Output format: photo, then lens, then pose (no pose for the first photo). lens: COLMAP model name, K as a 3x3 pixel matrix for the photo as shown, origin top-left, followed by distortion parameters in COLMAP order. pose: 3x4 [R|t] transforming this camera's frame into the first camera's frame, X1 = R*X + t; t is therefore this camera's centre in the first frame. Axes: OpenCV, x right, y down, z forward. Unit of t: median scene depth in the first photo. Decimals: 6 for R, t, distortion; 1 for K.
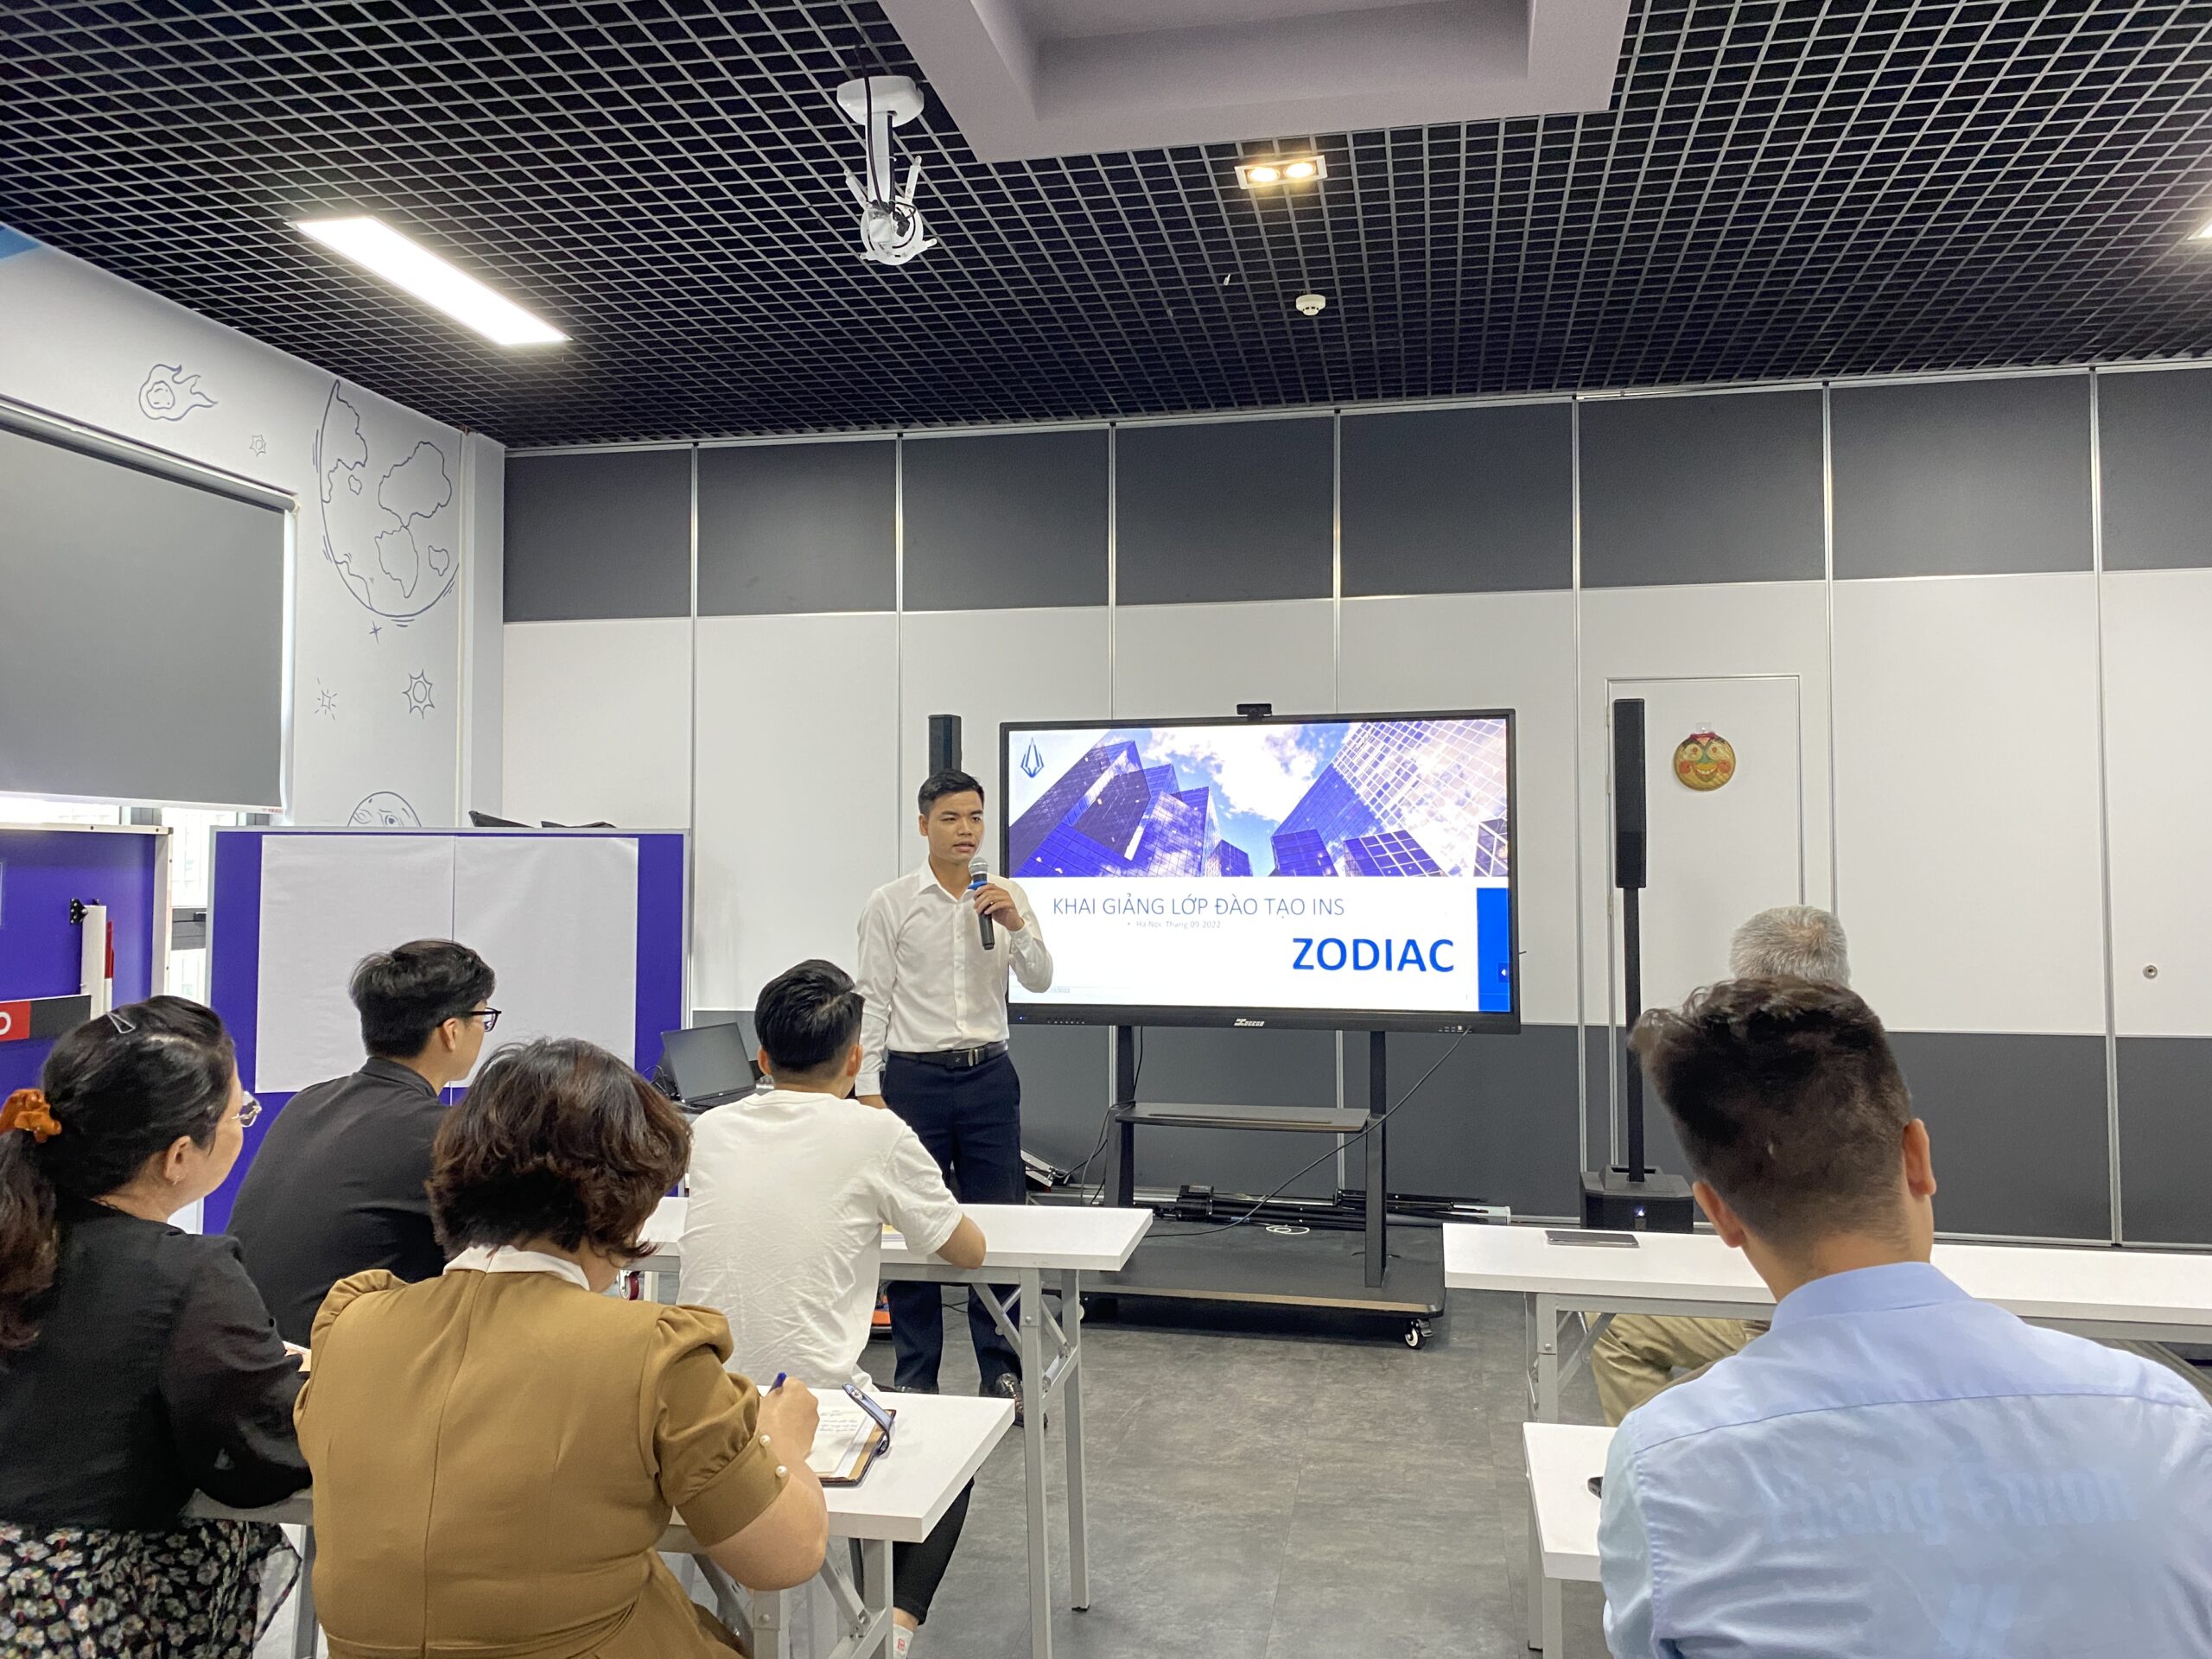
lens RADIAL K [[1659.8, 0, 1109.0], [0, 1659.8, 818.7], [0, 0, 1]] dist [-0.002221, -0.000174]
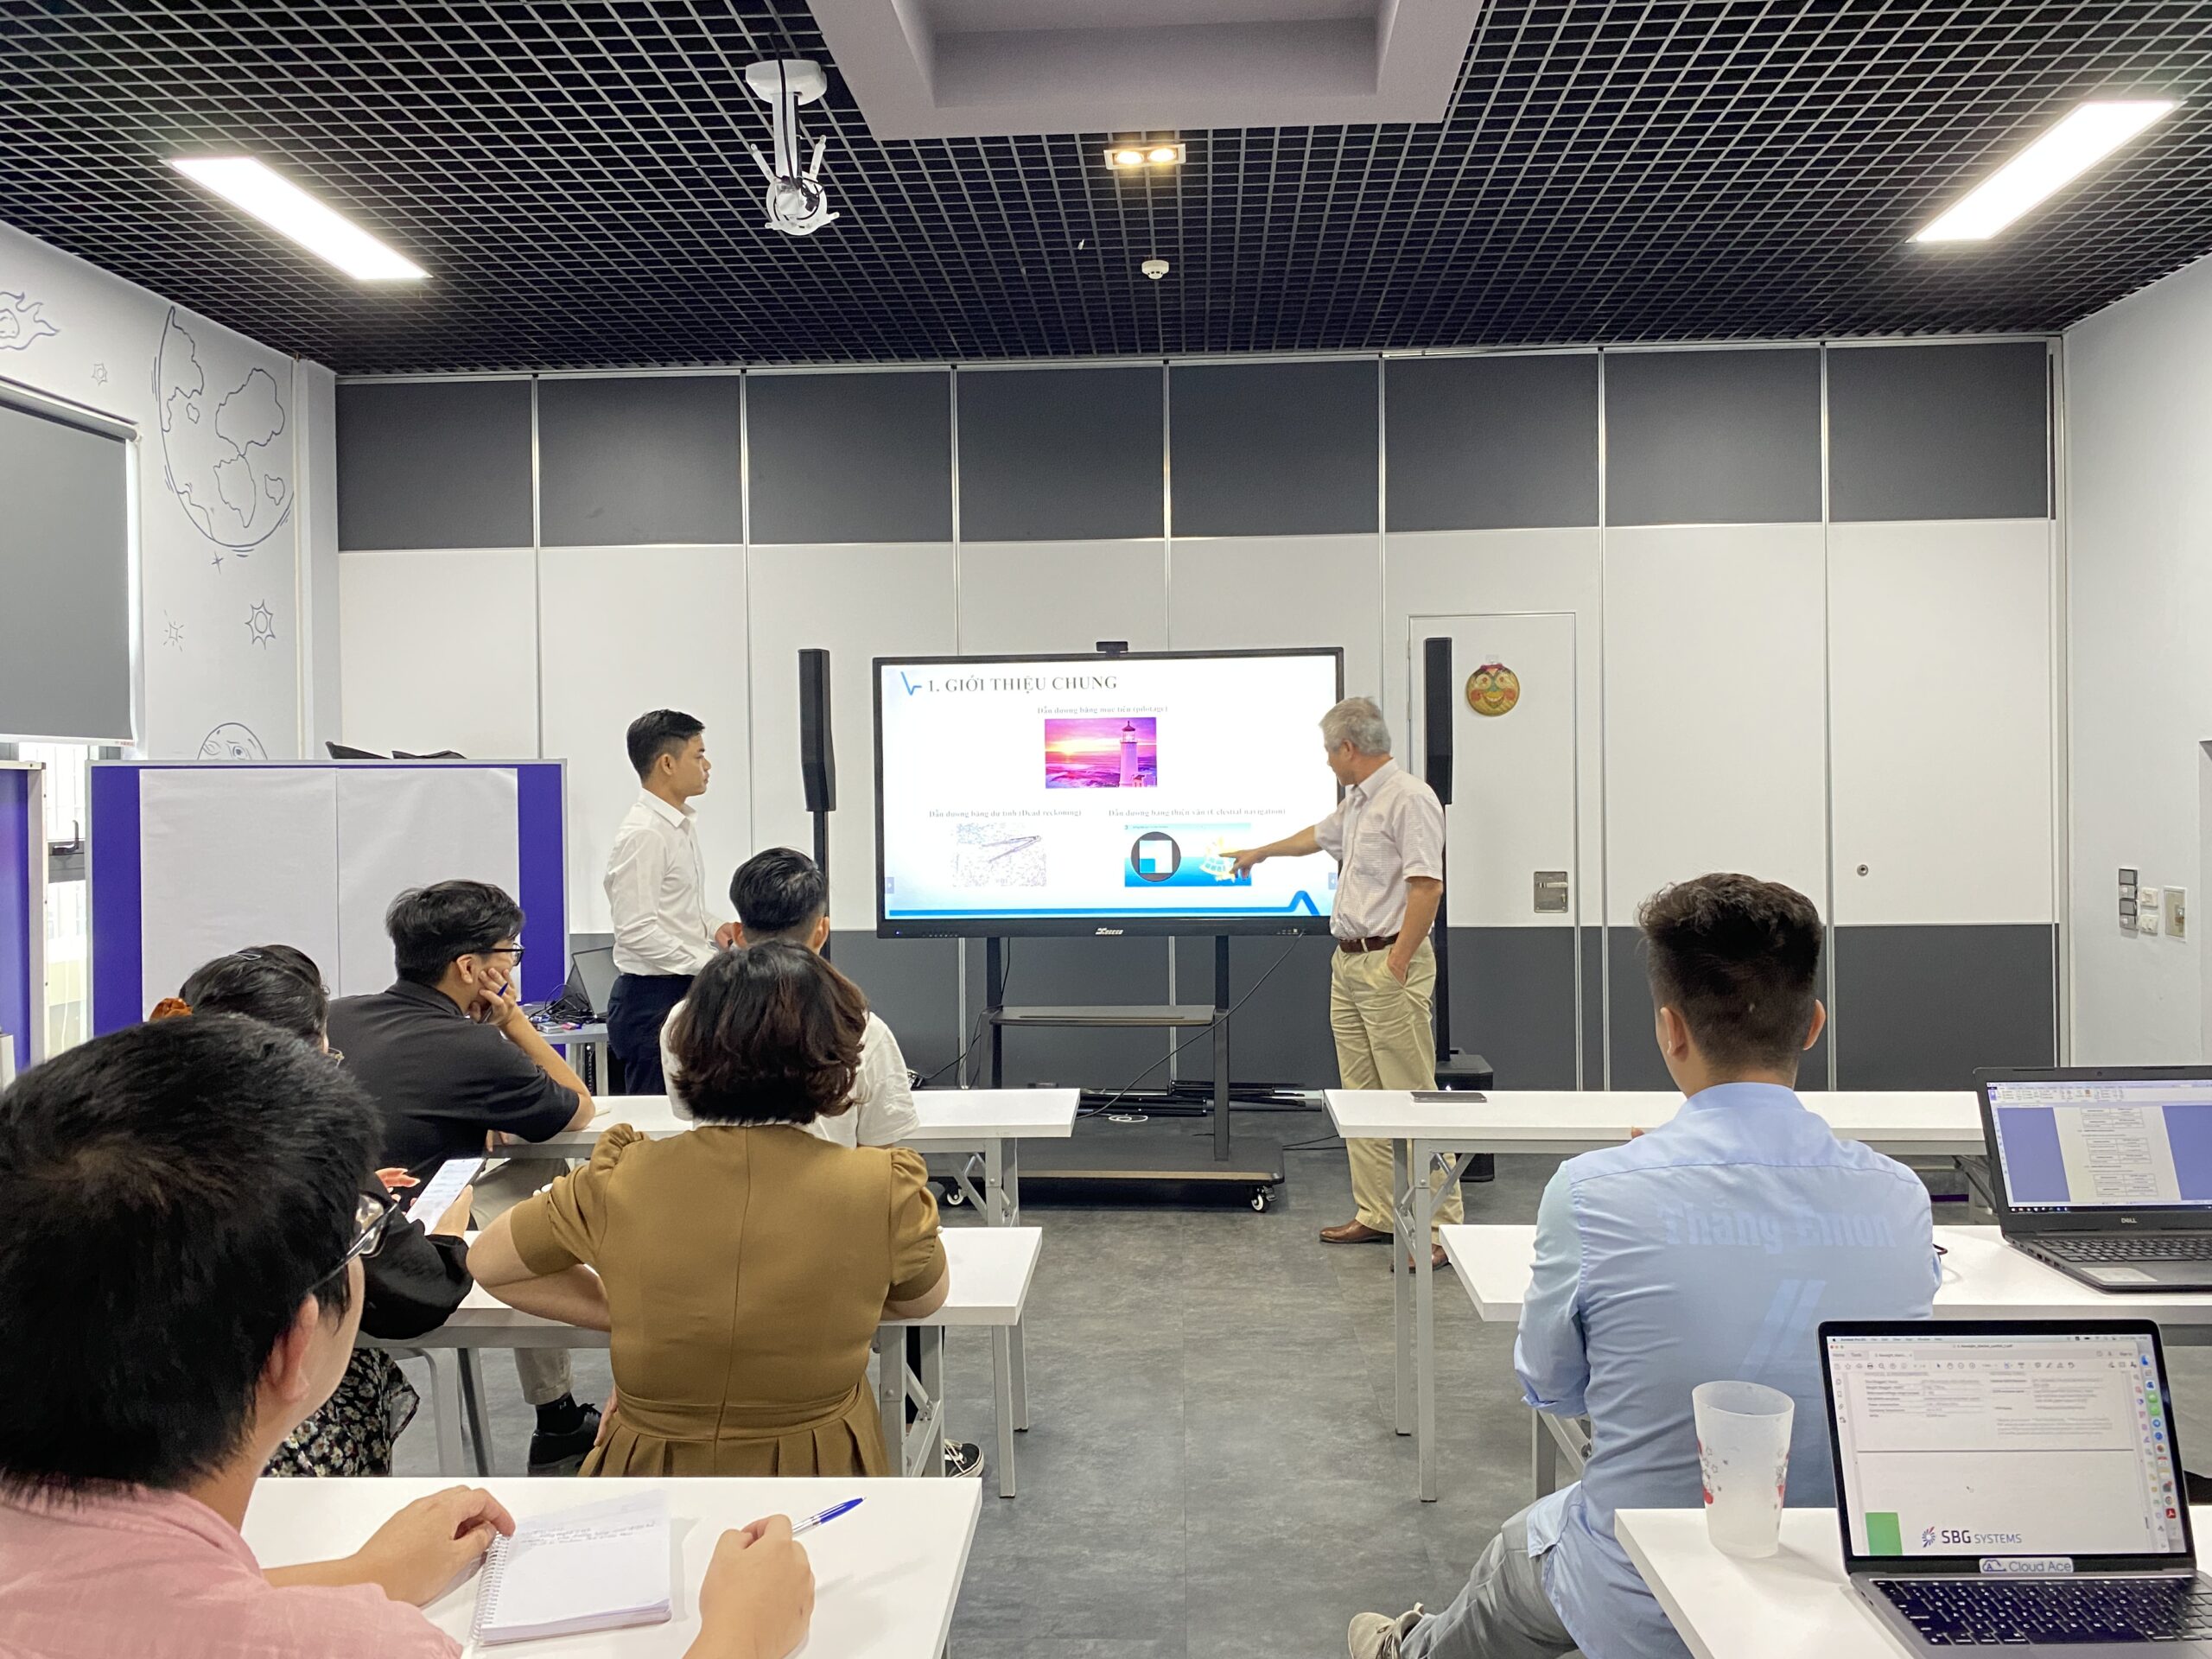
lens RADIAL K [[1659.8, 0, 1109.0], [0, 1659.8, 818.7], [0, 0, 1]] dist [-0.002221, -0.000174]
pose [[0.989652, -0.014261, 0.142781, -0.069123], [0.006740, 0.998571, 0.053021, -0.009686], [-0.143333, -0.051510, 0.988333, -0.084945]]
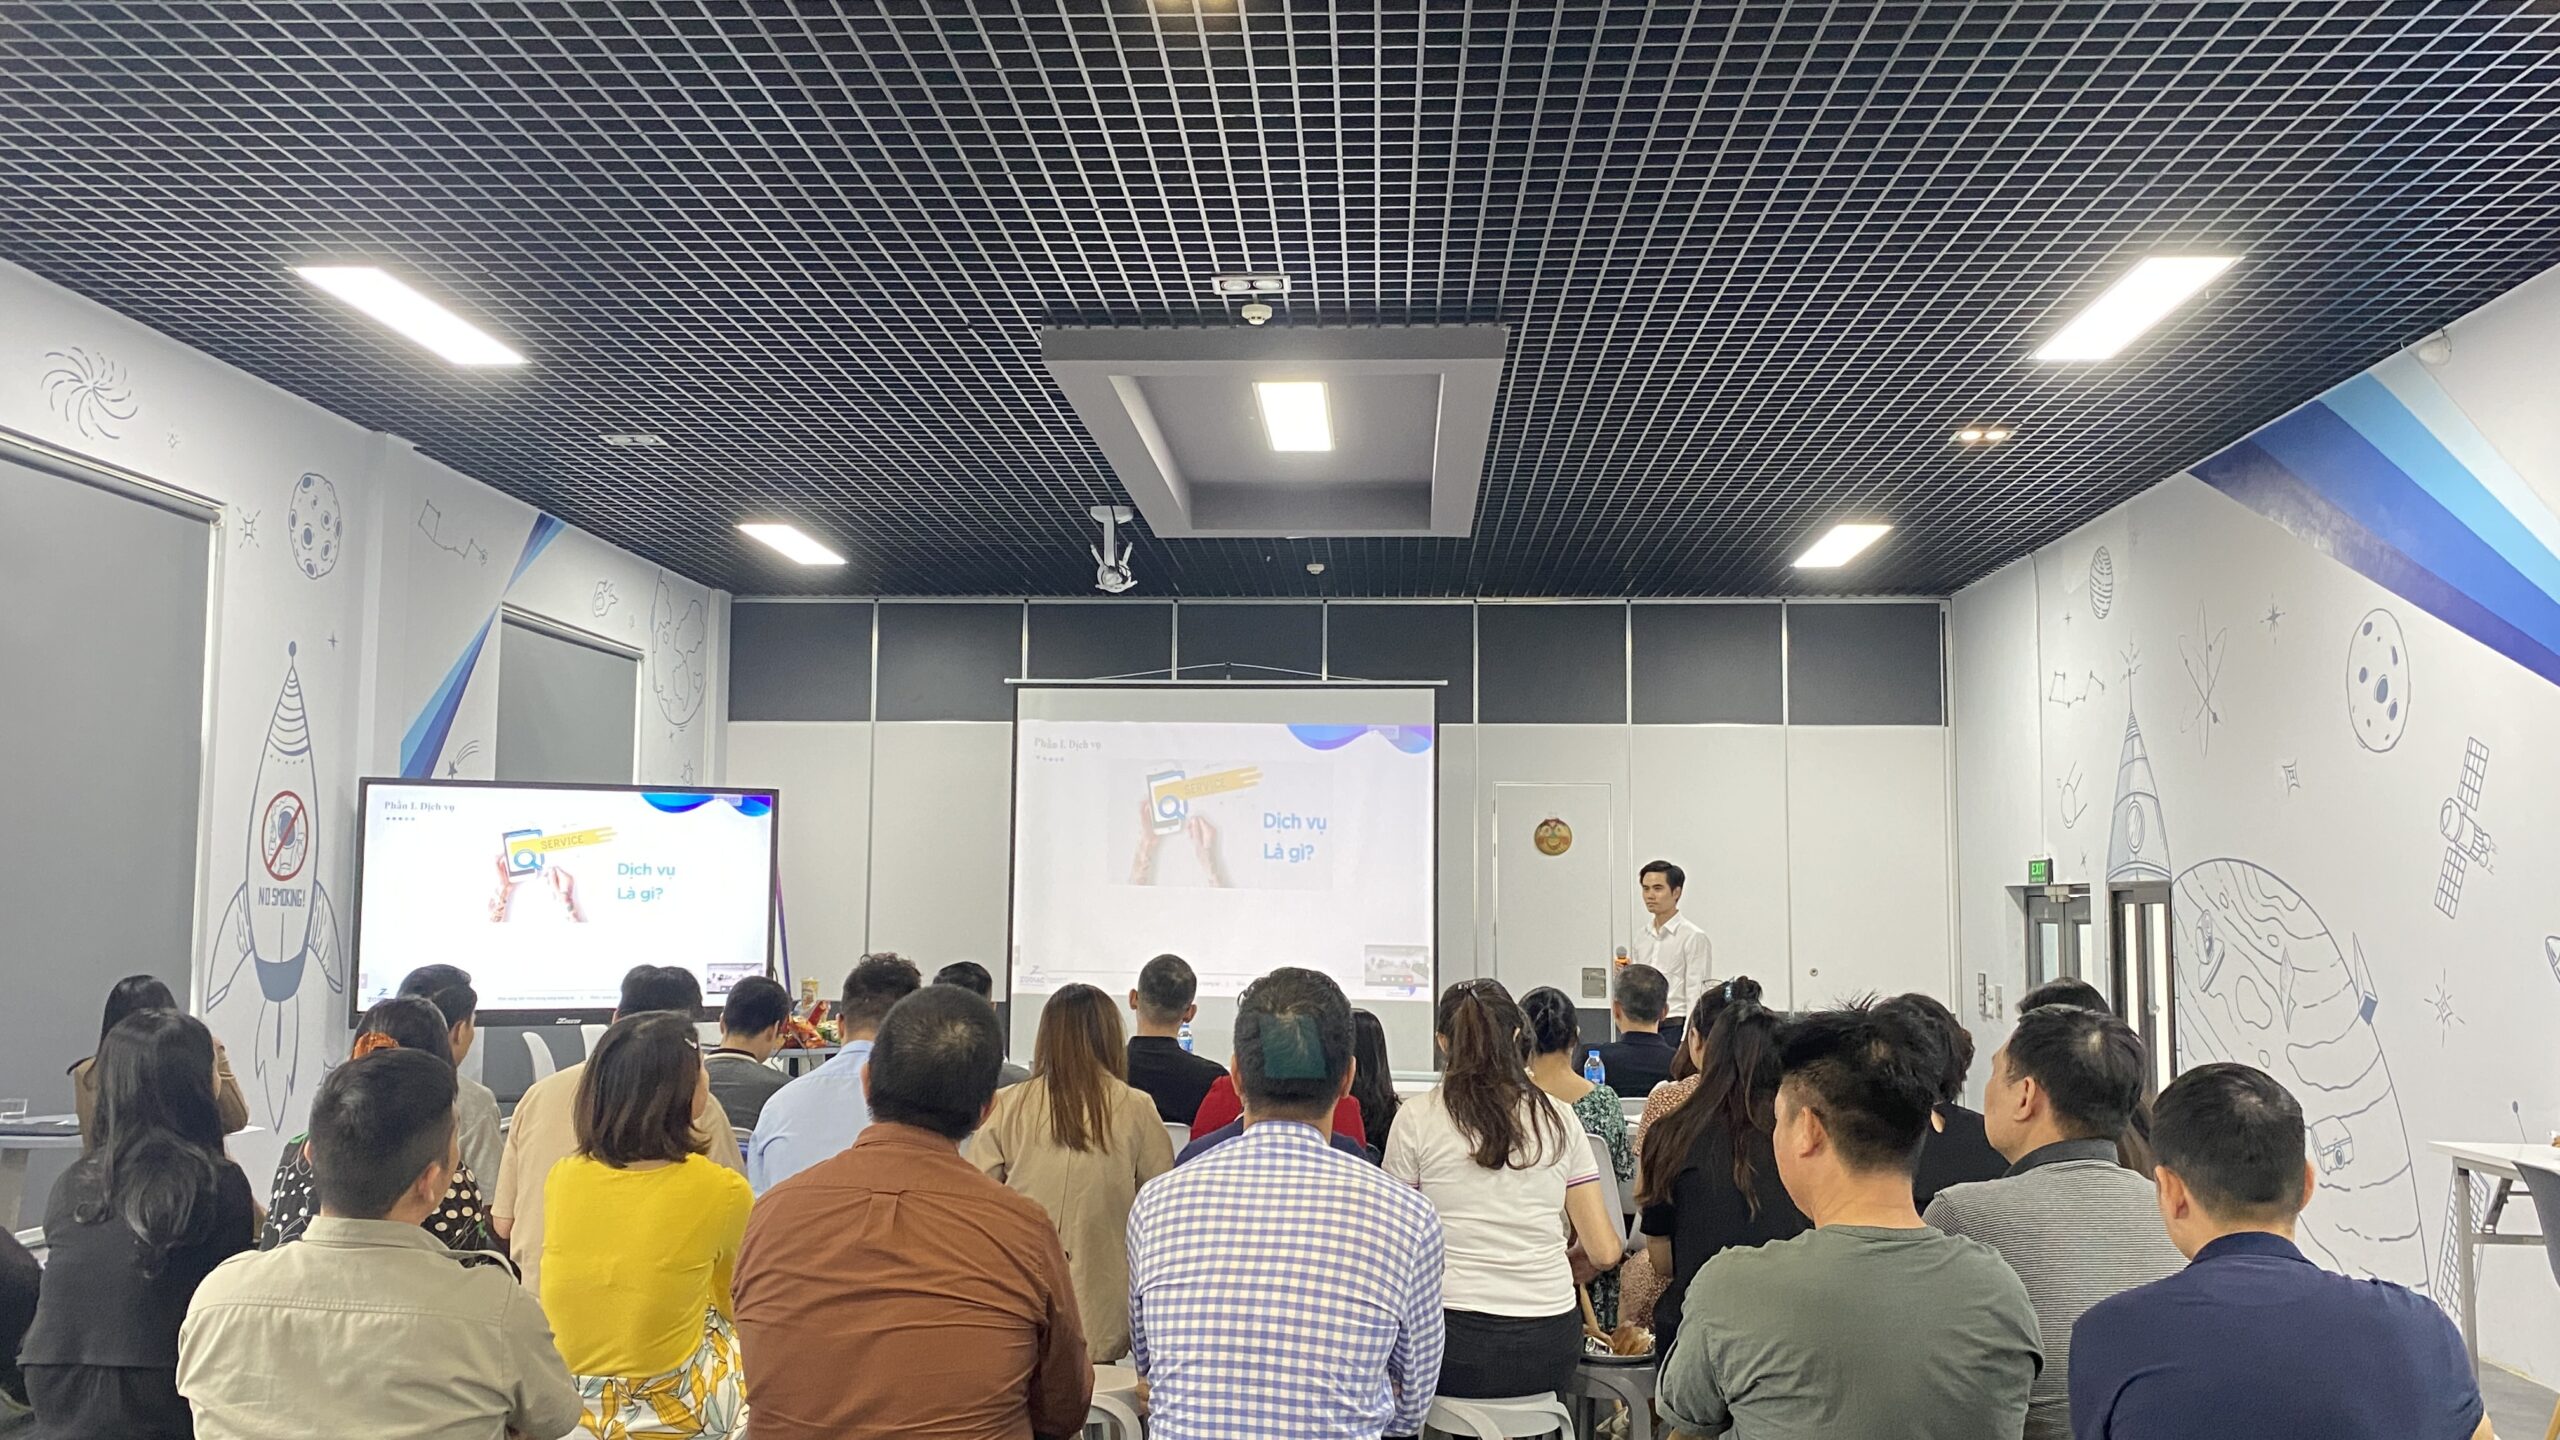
lens RADIAL K [[2127.9, 0, 1280.0], [0, 2127.9, 720.0], [0, 0, 1]] dist [0.093972, -0.012921]
pose [[0.989226, 0.019842, 0.145047, -0.228815], [-0.012724, 0.998676, -0.049834, -0.048426], [-0.145844, 0.047452, 0.988169, -1.146373]]
